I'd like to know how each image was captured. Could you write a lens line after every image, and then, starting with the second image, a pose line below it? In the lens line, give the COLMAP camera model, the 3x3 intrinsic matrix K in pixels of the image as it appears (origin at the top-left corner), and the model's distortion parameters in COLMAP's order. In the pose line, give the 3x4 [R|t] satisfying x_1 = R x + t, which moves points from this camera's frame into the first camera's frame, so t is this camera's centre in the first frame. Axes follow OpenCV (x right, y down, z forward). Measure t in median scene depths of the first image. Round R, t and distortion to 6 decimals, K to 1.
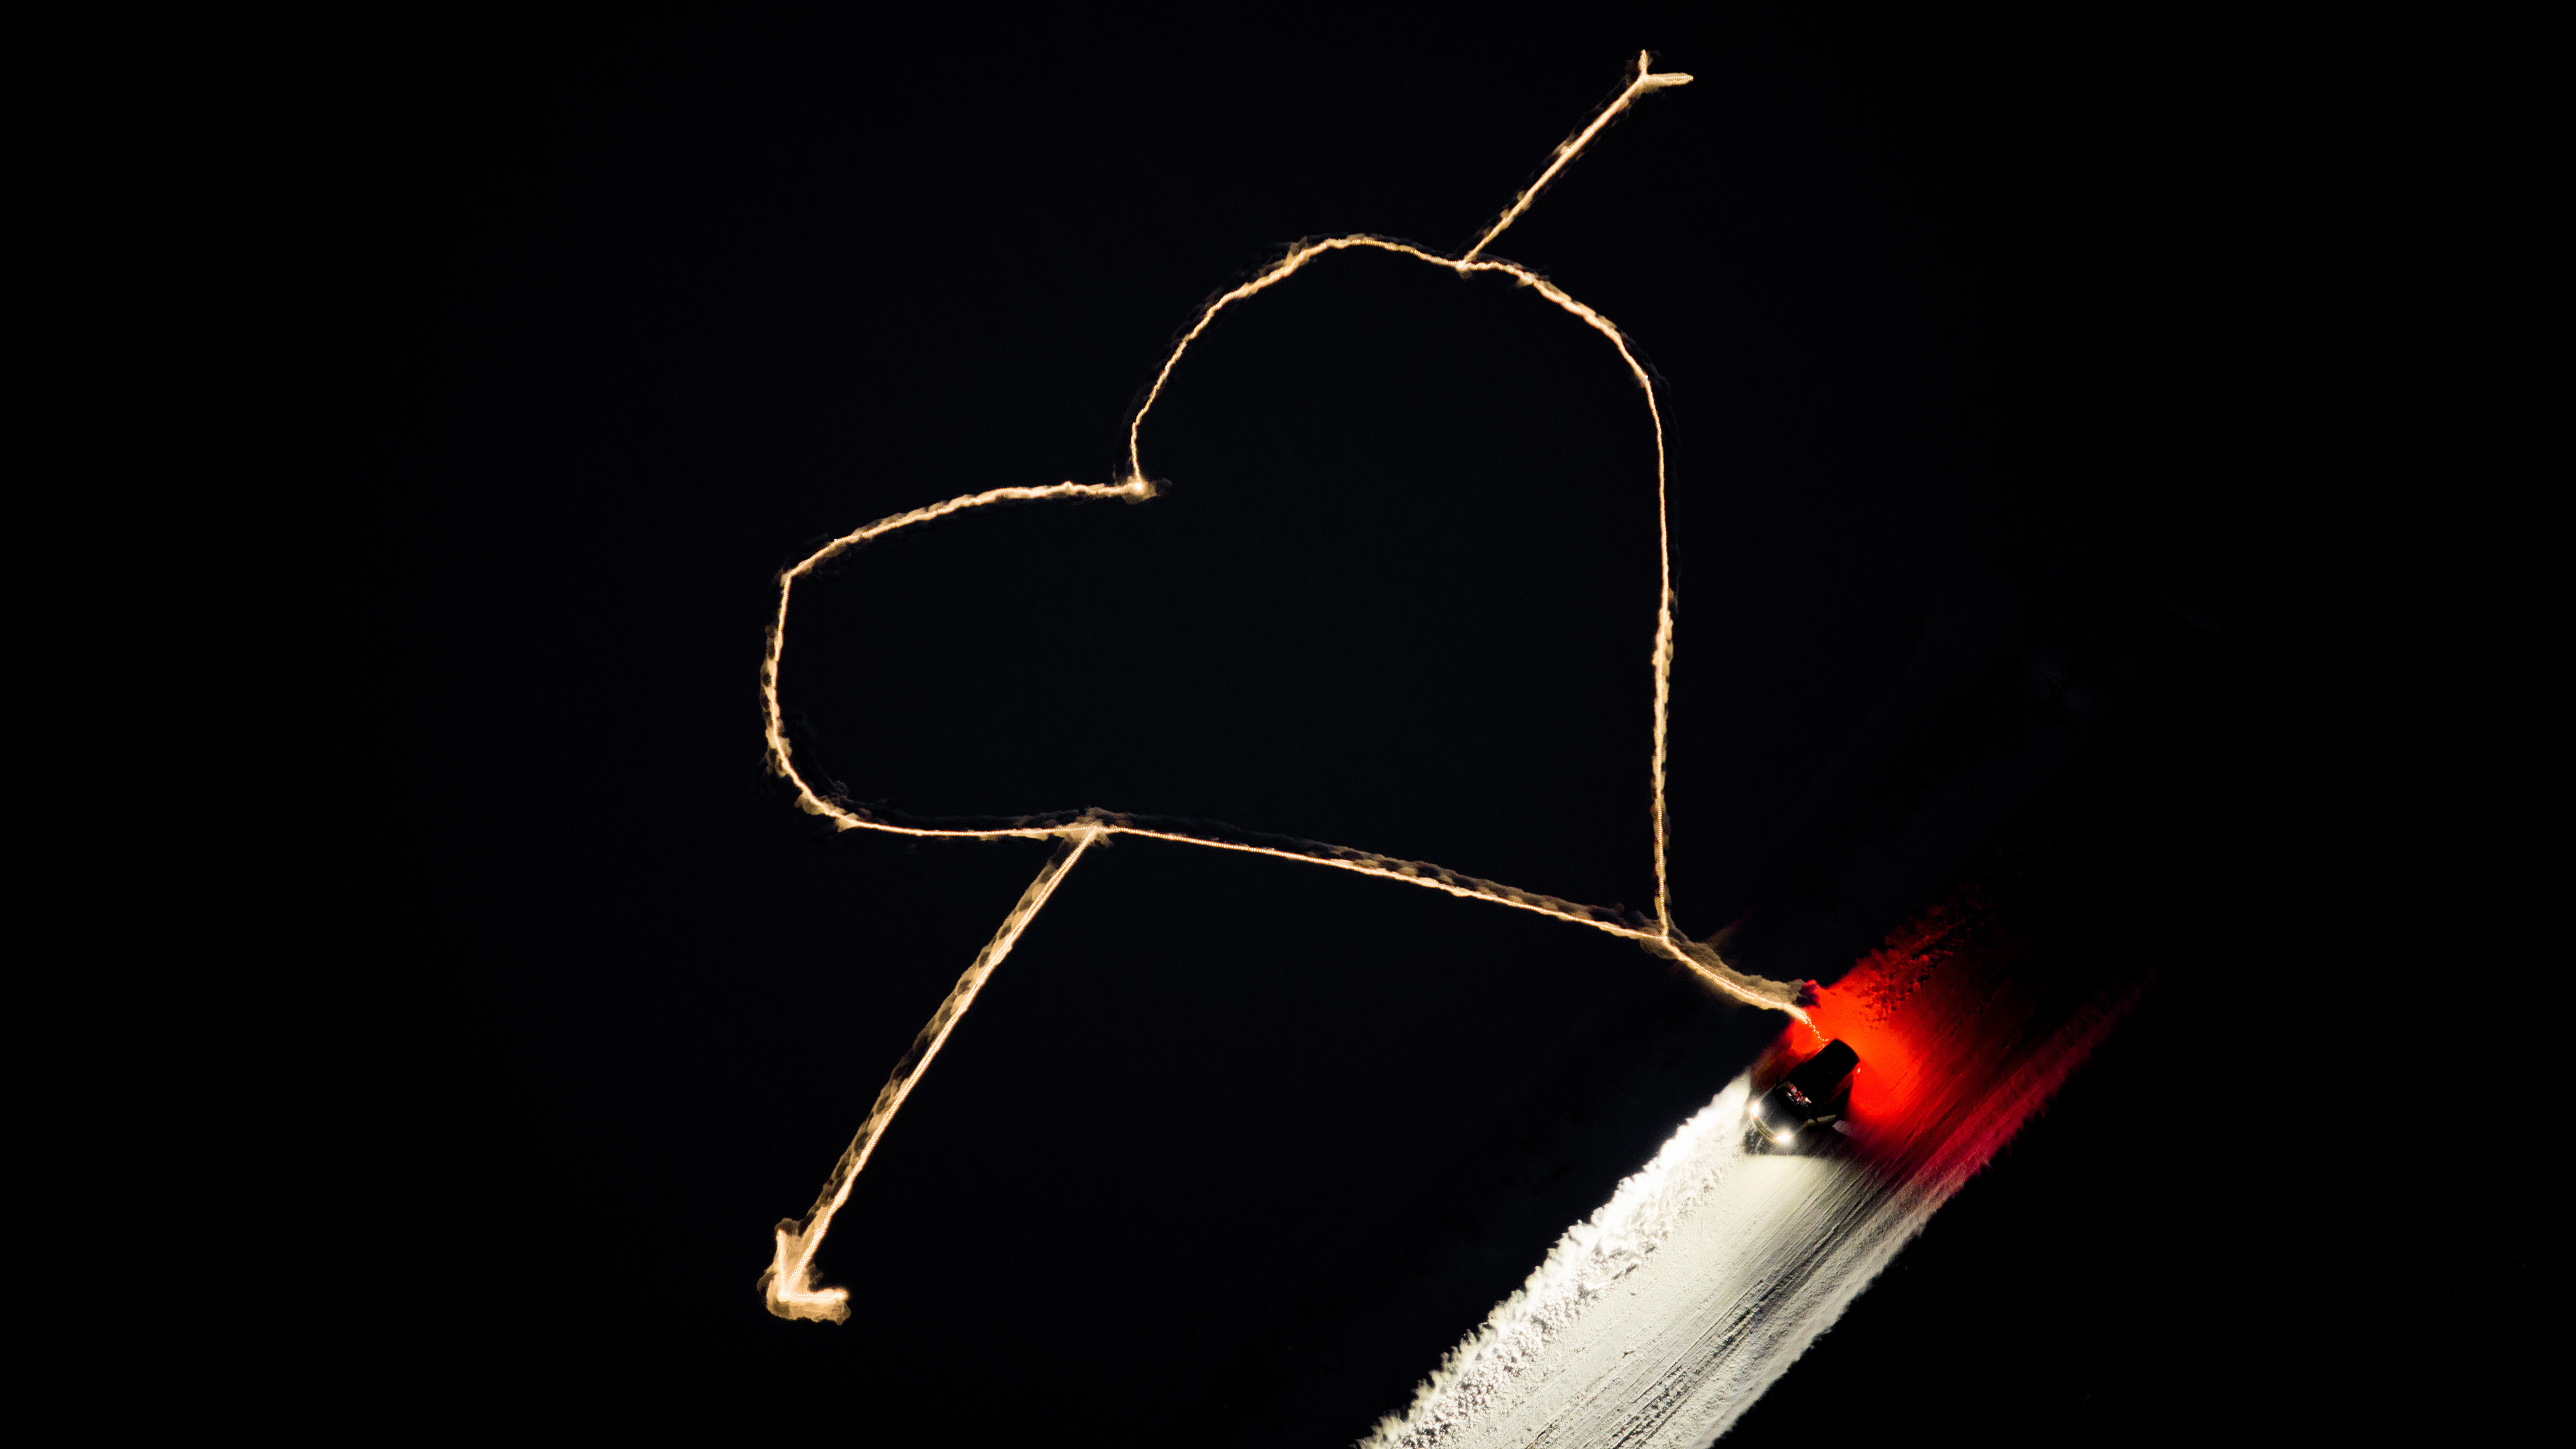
lens RADIAL K [[2128.6, 0, 1296.1], [0, 2128.6, 738.6], [0, 0, 1]] dist [0.031458, -0.073357]
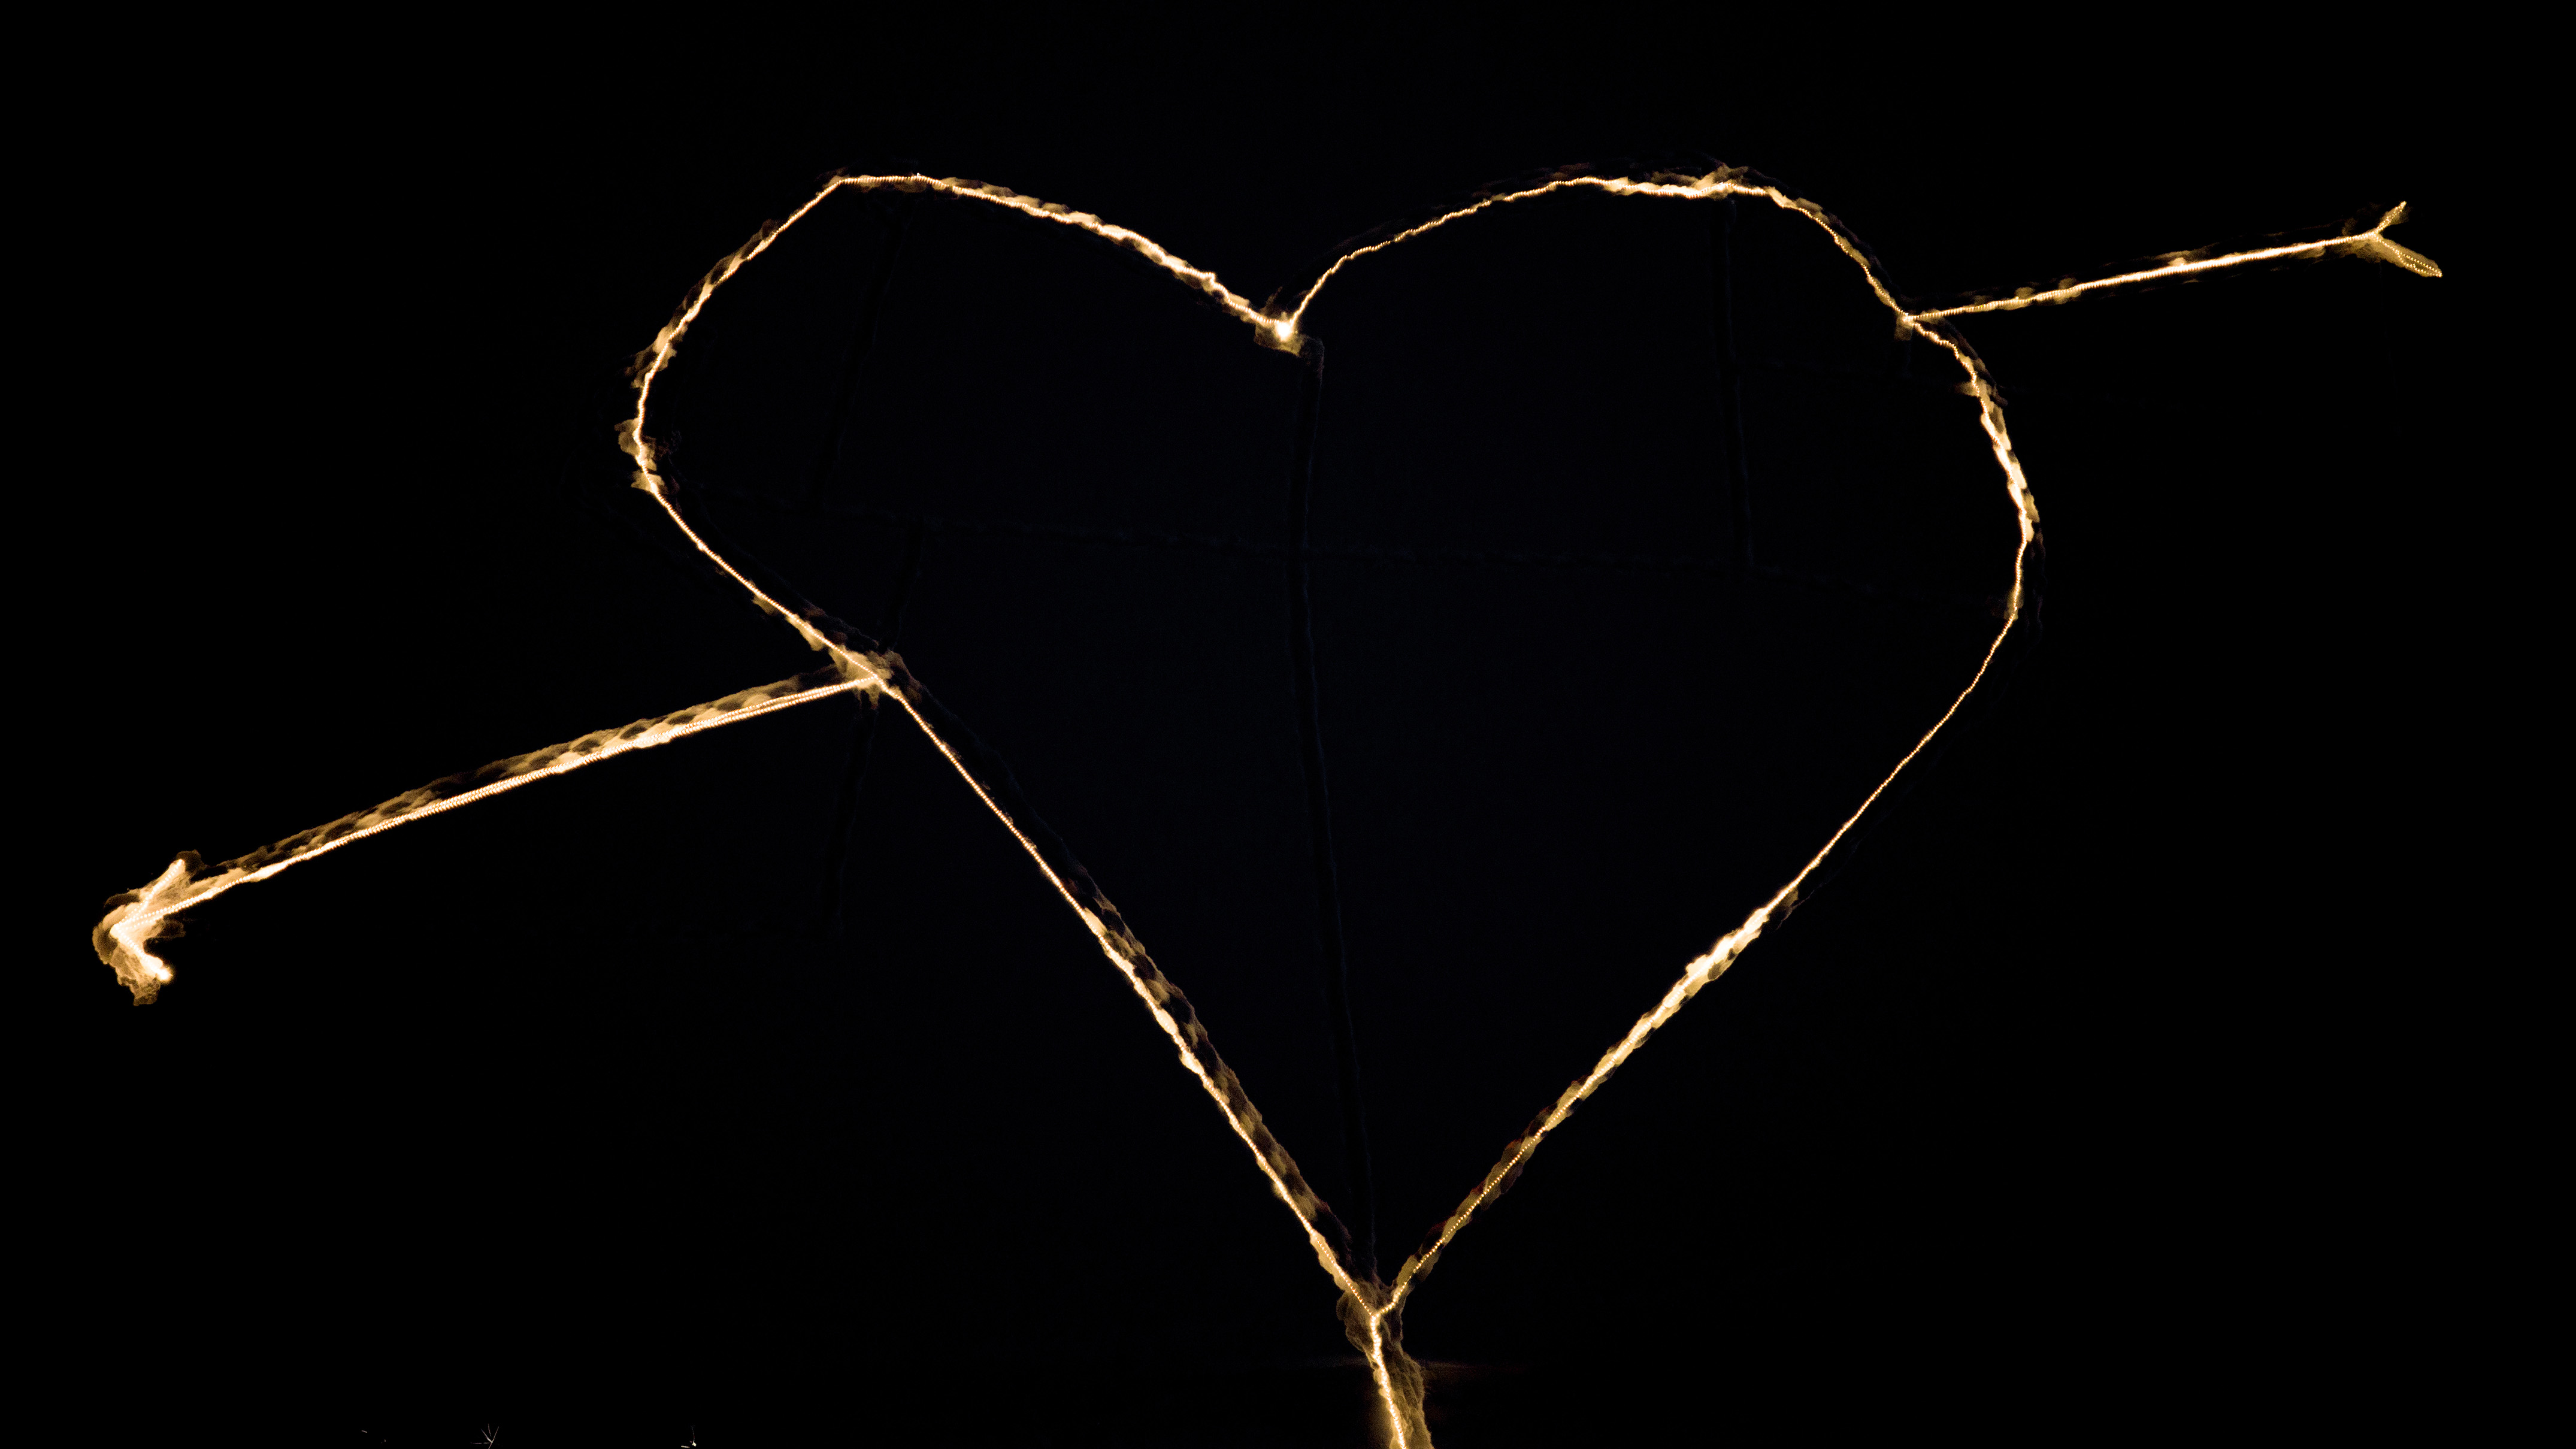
lens RADIAL K [[2128.6, 0, 1296.1], [0, 2128.6, 738.6], [0, 0, 1]] dist [0.031458, -0.073357]
pose [[0.765012, 0.579779, -0.280378, 0.234072], [-0.557887, 0.814102, 0.161244, -0.139628], [0.321742, 0.033066, 0.946250, 0.373536]]
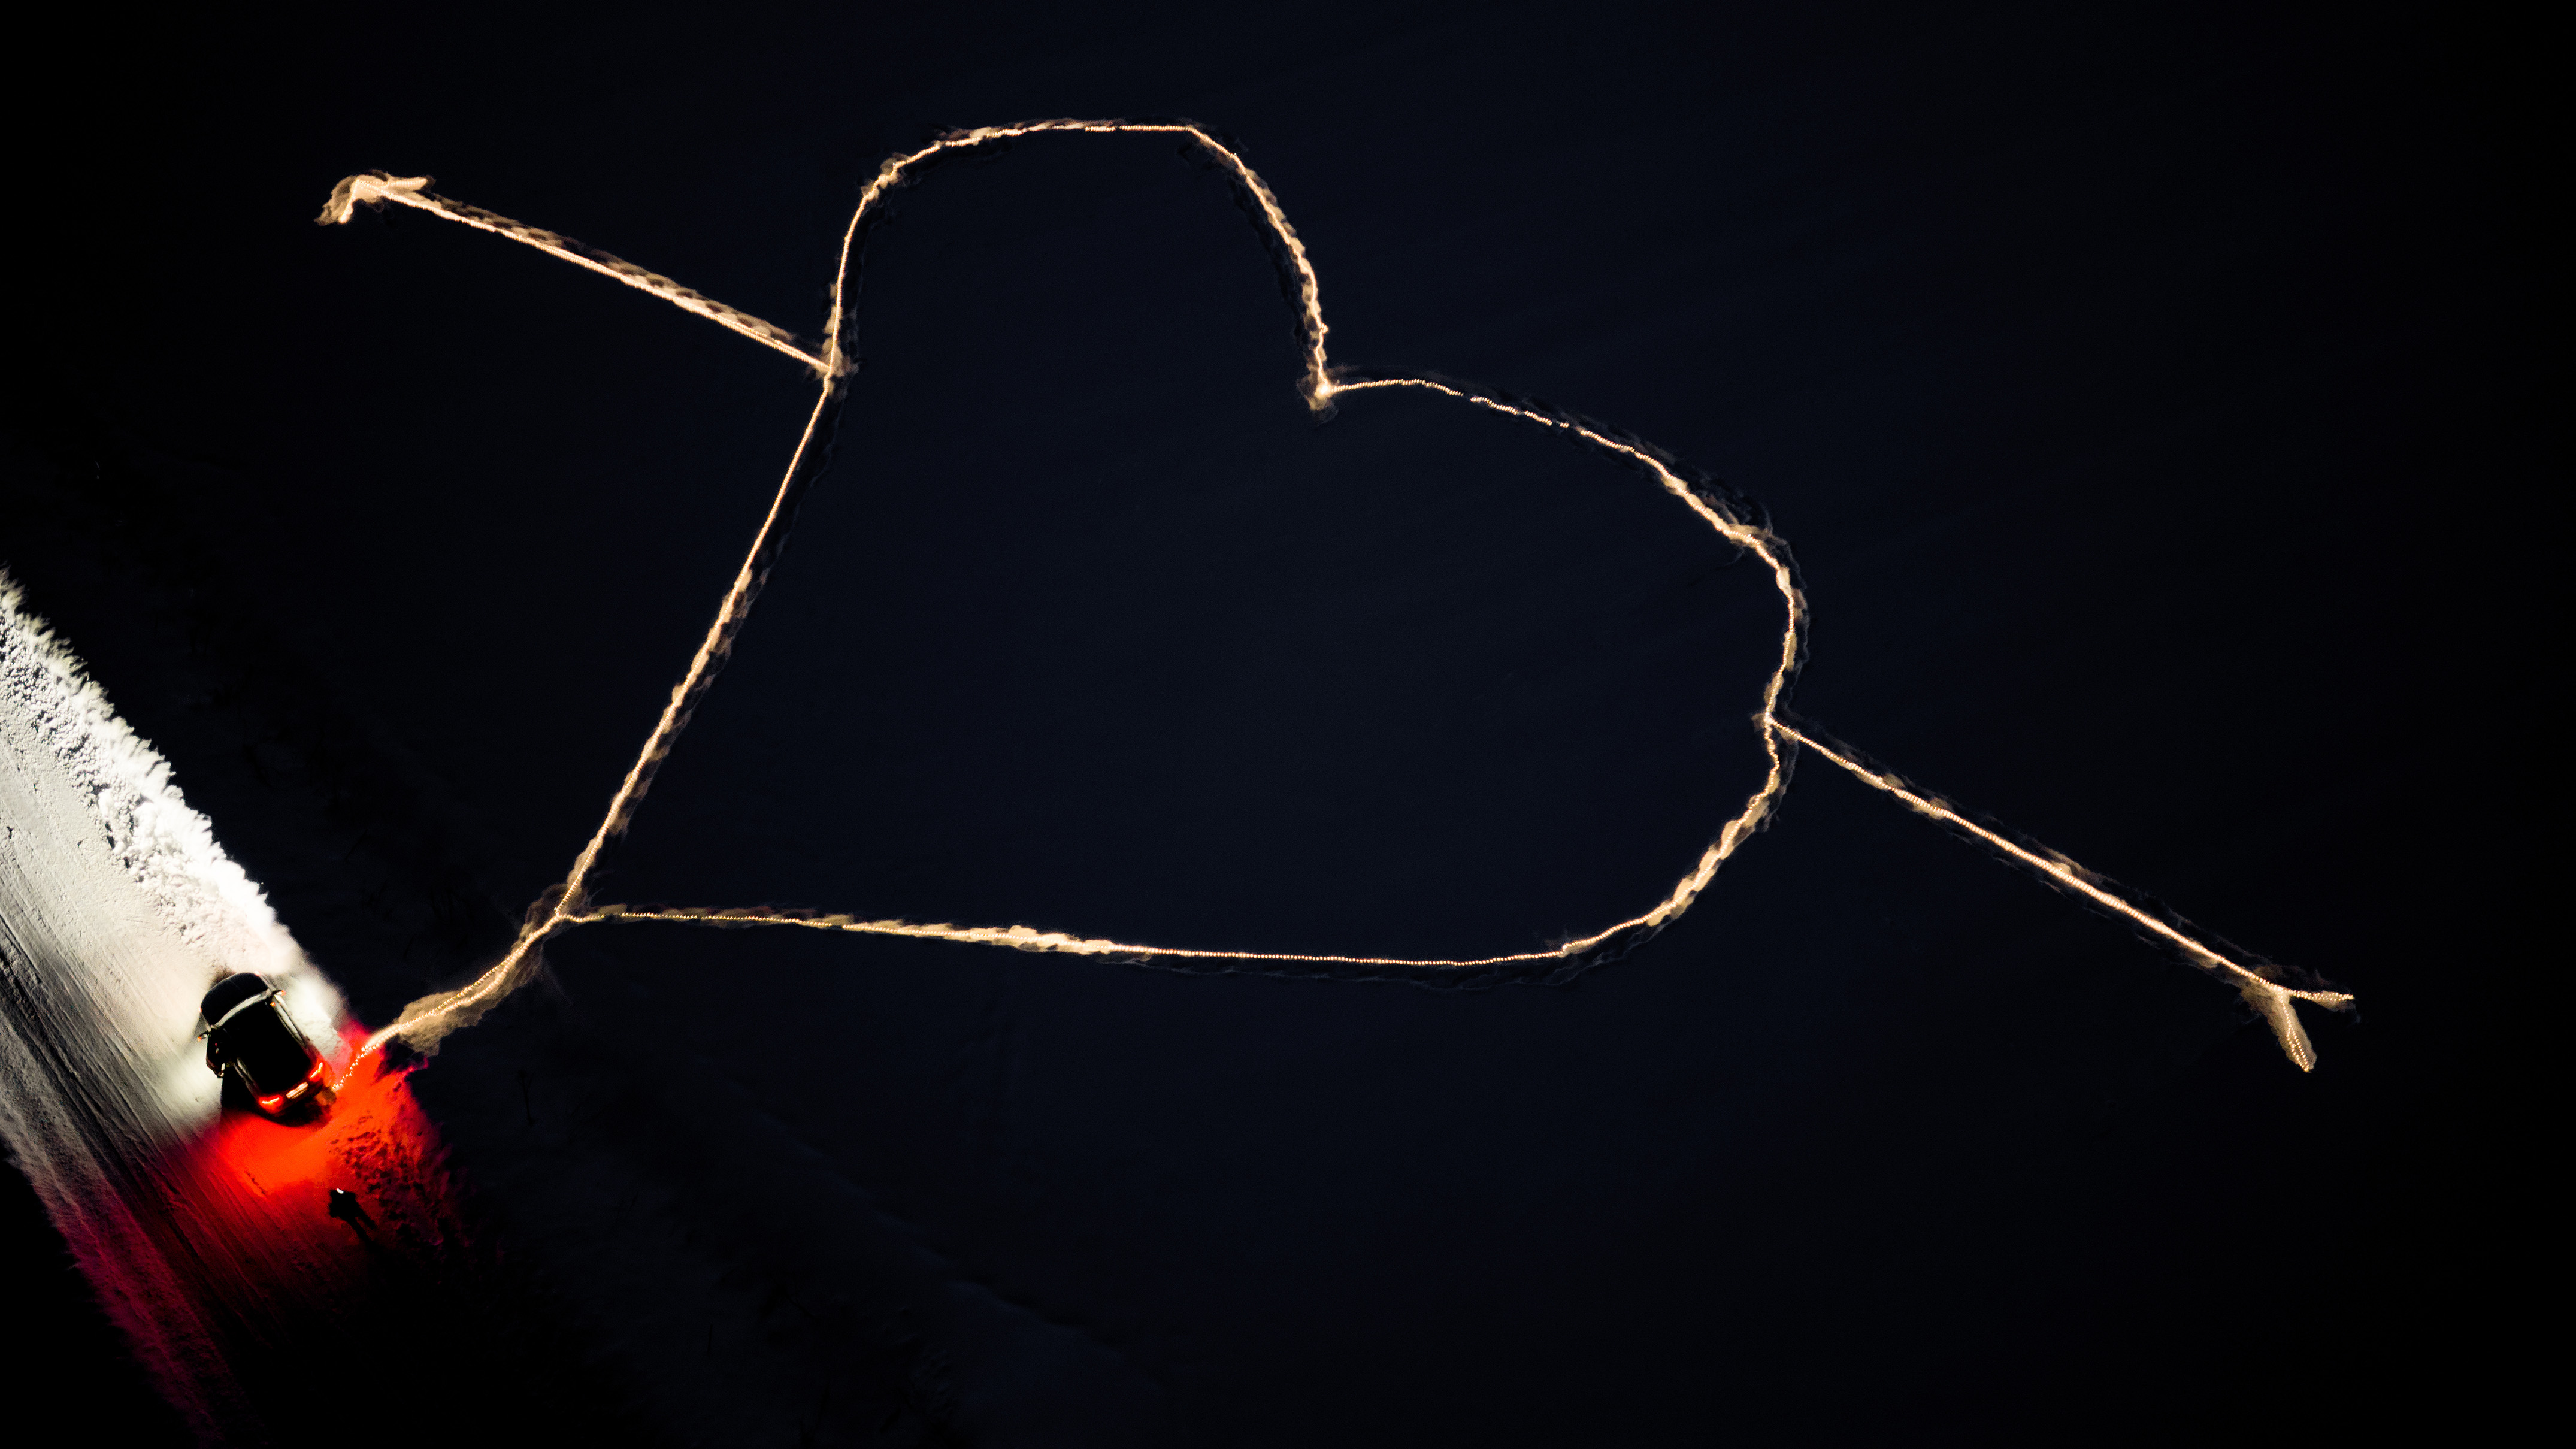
lens RADIAL K [[2128.6, 0, 1296.1], [0, 2128.6, 738.6], [0, 0, 1]] dist [0.031458, -0.073357]
pose [[0.013098, 0.774590, -0.632329, 0.580220], [-0.870673, 0.319796, 0.373709, -0.403750], [0.491687, 0.545657, 0.678603, 0.604926]]
